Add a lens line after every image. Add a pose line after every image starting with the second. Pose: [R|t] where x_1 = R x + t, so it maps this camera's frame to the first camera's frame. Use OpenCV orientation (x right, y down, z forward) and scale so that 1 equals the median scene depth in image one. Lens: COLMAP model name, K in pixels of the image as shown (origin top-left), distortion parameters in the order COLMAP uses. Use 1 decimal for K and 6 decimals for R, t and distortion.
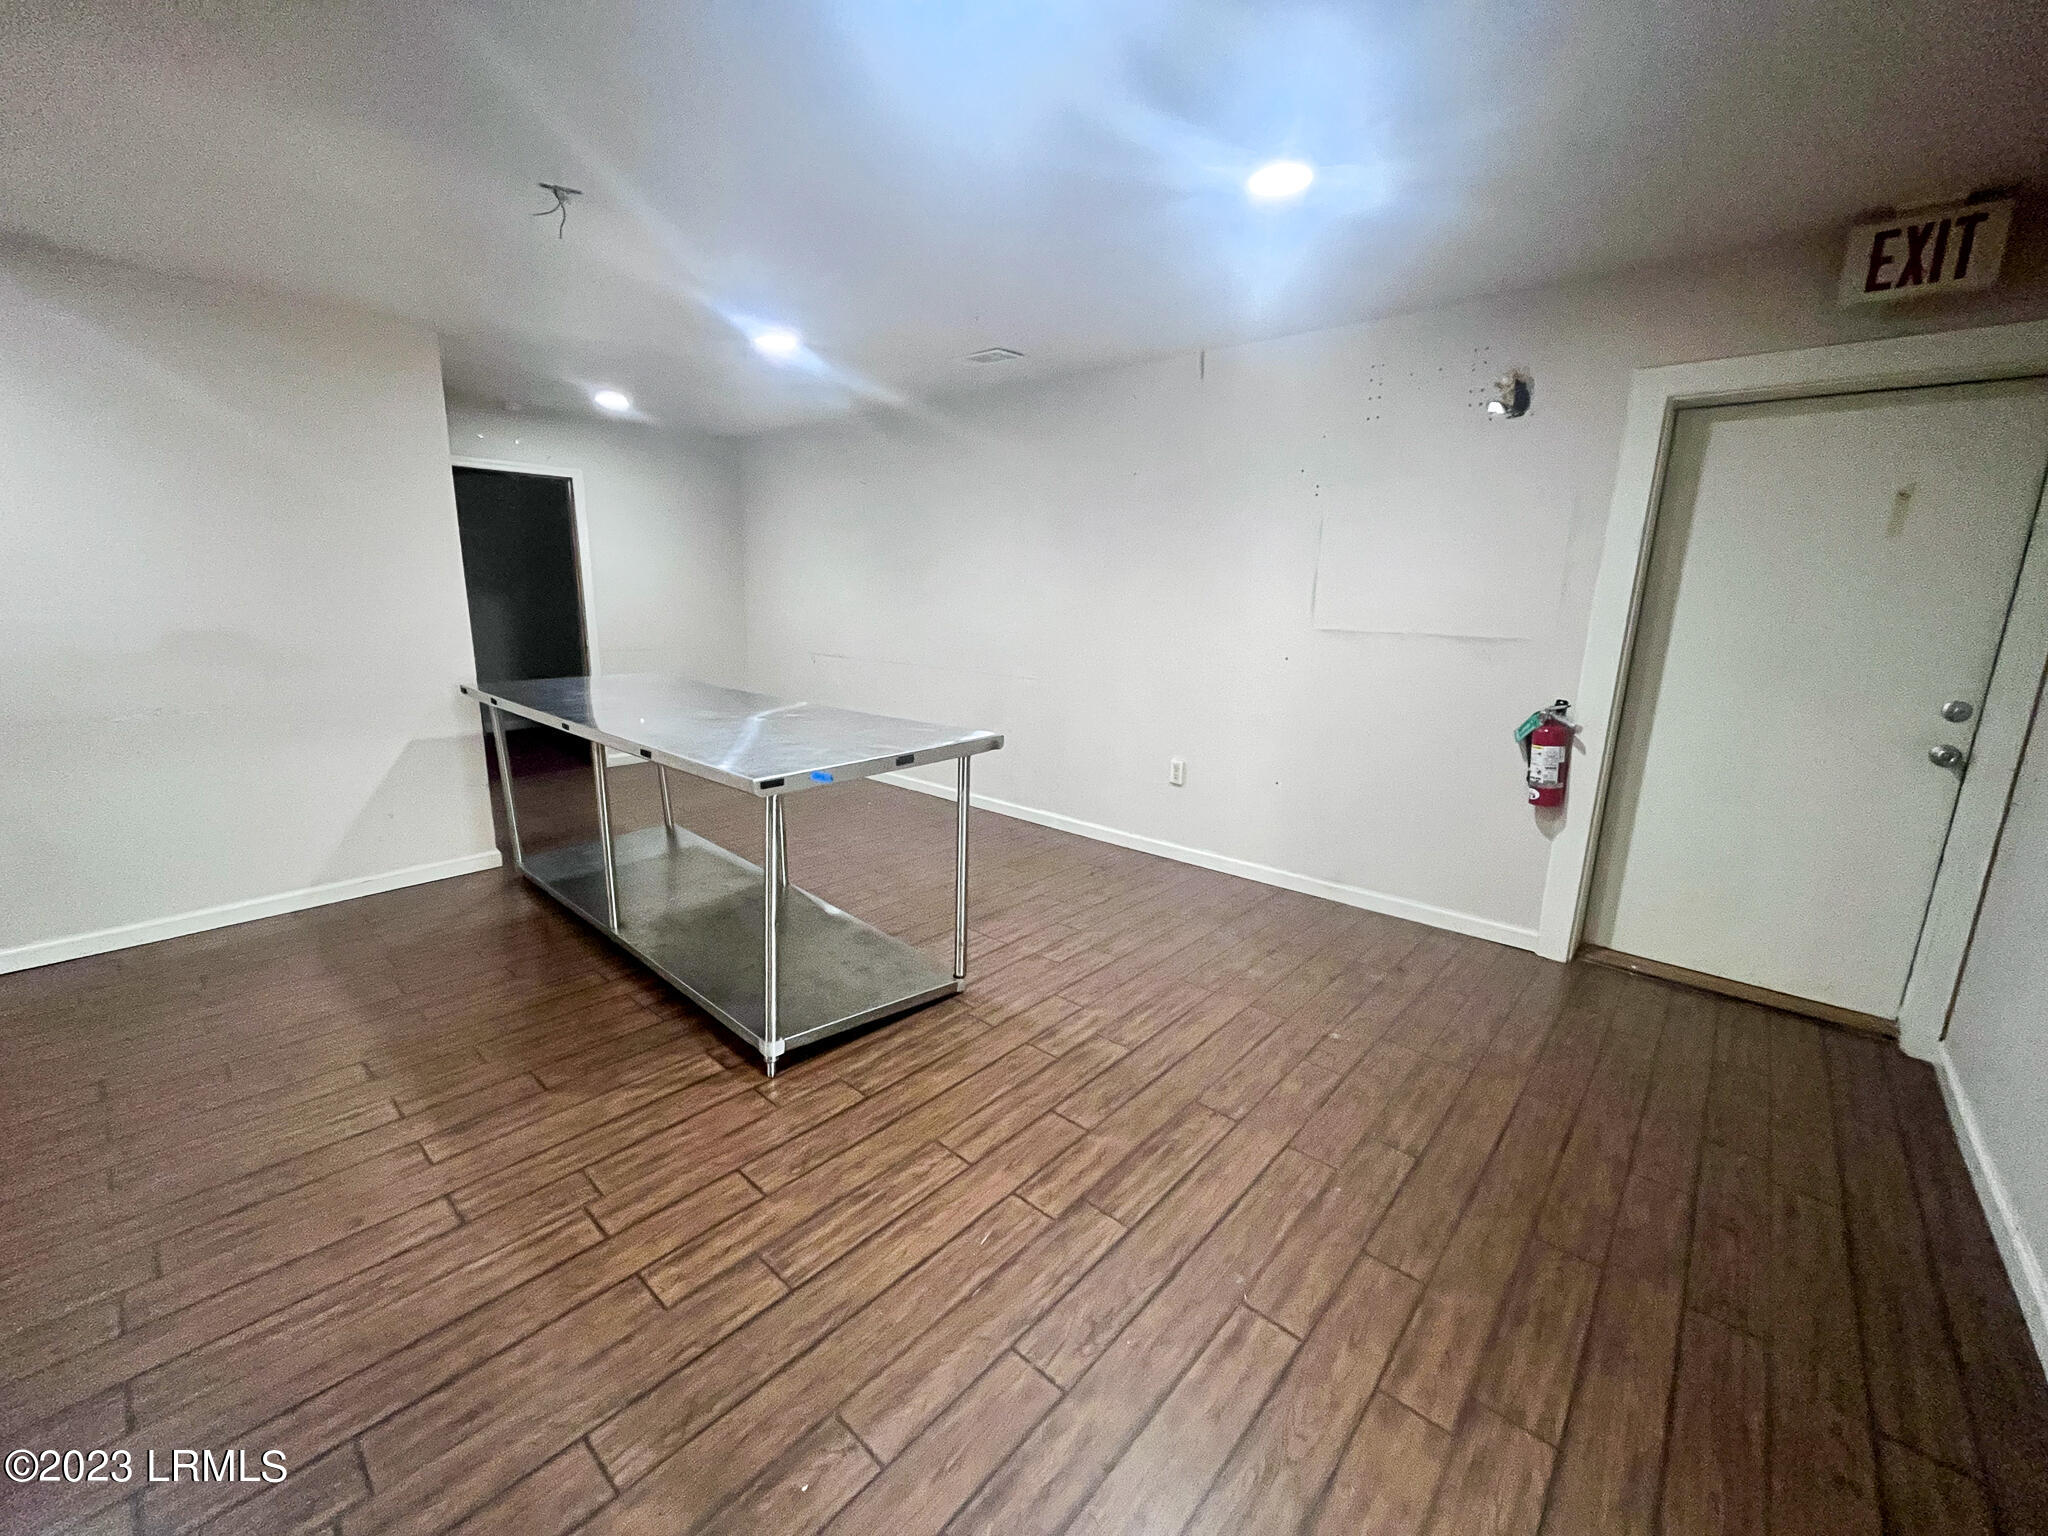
lens RADIAL K [[824.2, 0, 1024.0], [0, 824.2, 768.0], [0, 0, 1]] dist [0.000948, -0.000548]
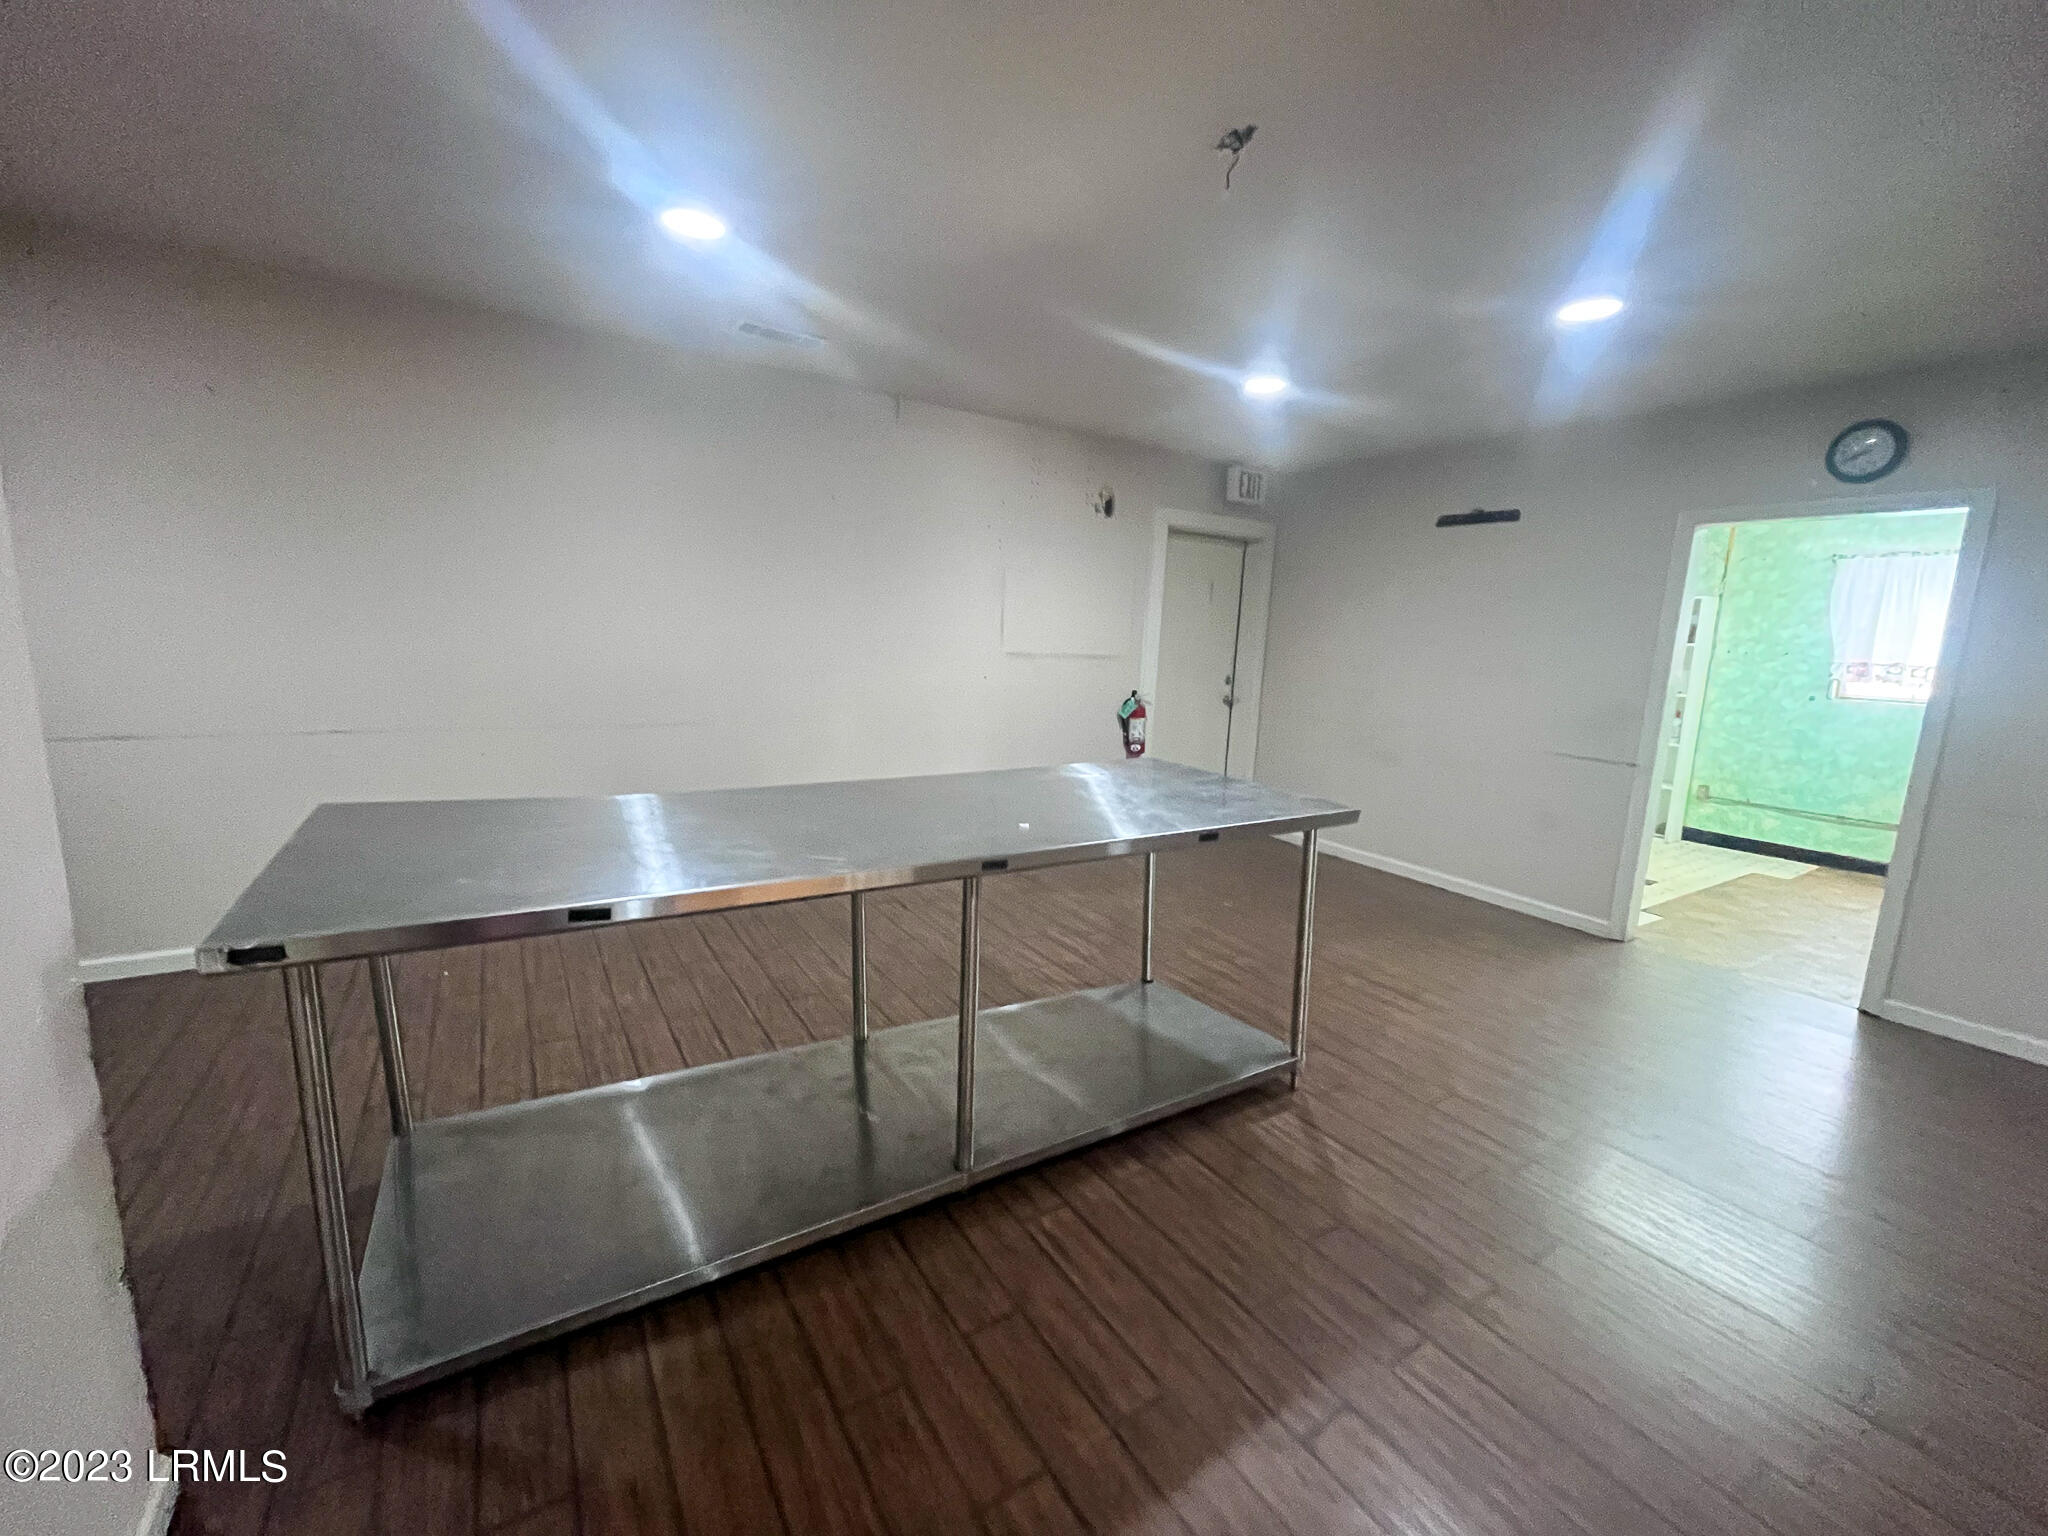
lens RADIAL K [[824.2, 0, 1024.0], [0, 824.2, 768.0], [0, 0, 1]] dist [0.000948, -0.000548]
pose [[0.275894, -0.160088, 0.947763, -1.204162], [0.175345, 0.977869, 0.114130, -0.187778], [-0.945059, 0.134697, 0.297859, 0.862691]]
